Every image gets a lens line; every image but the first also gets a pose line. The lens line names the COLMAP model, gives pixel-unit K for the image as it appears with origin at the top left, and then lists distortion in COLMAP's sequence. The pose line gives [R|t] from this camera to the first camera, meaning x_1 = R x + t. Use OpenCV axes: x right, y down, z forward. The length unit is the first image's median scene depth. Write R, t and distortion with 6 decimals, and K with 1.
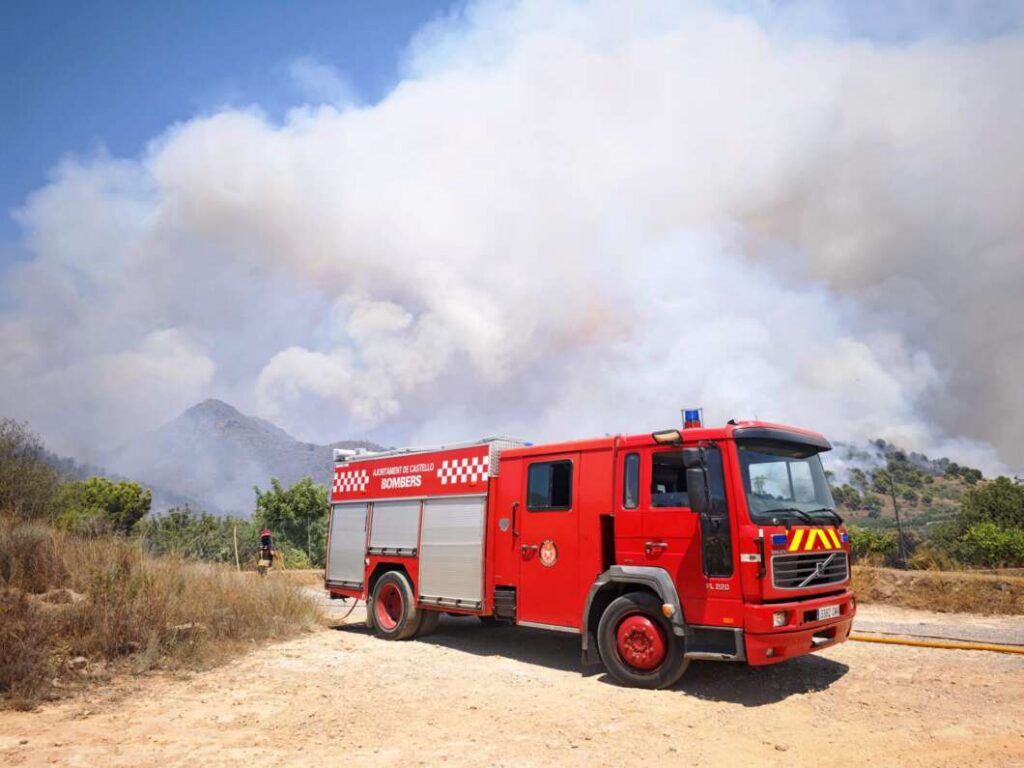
lens RADIAL K [[709.4, 0, 512.0], [0, 709.4, 384.0], [0, 0, 1]] dist [0.018372, -0.000141]
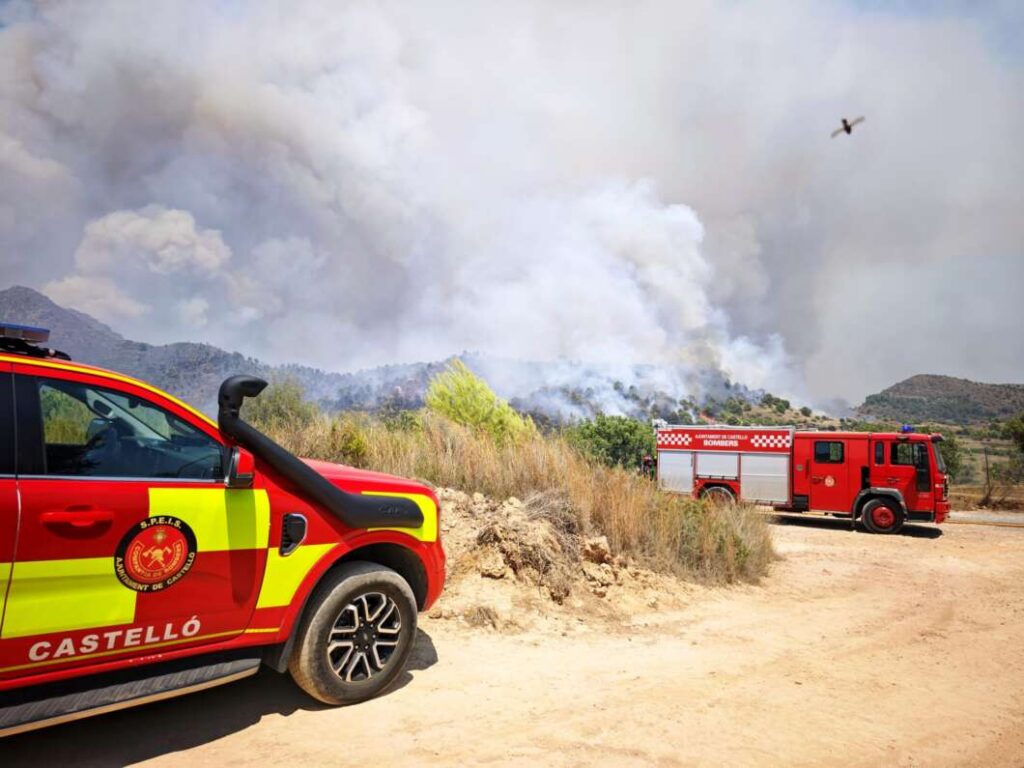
lens RADIAL K [[709.4, 0, 512.0], [0, 709.4, 384.0], [0, 0, 1]] dist [0.018372, -0.000141]
pose [[0.977059, 0.045549, 0.208042, -1.194821], [-0.070062, 0.991233, 0.112021, -0.215805], [-0.201116, -0.124027, 0.971684, -0.826611]]
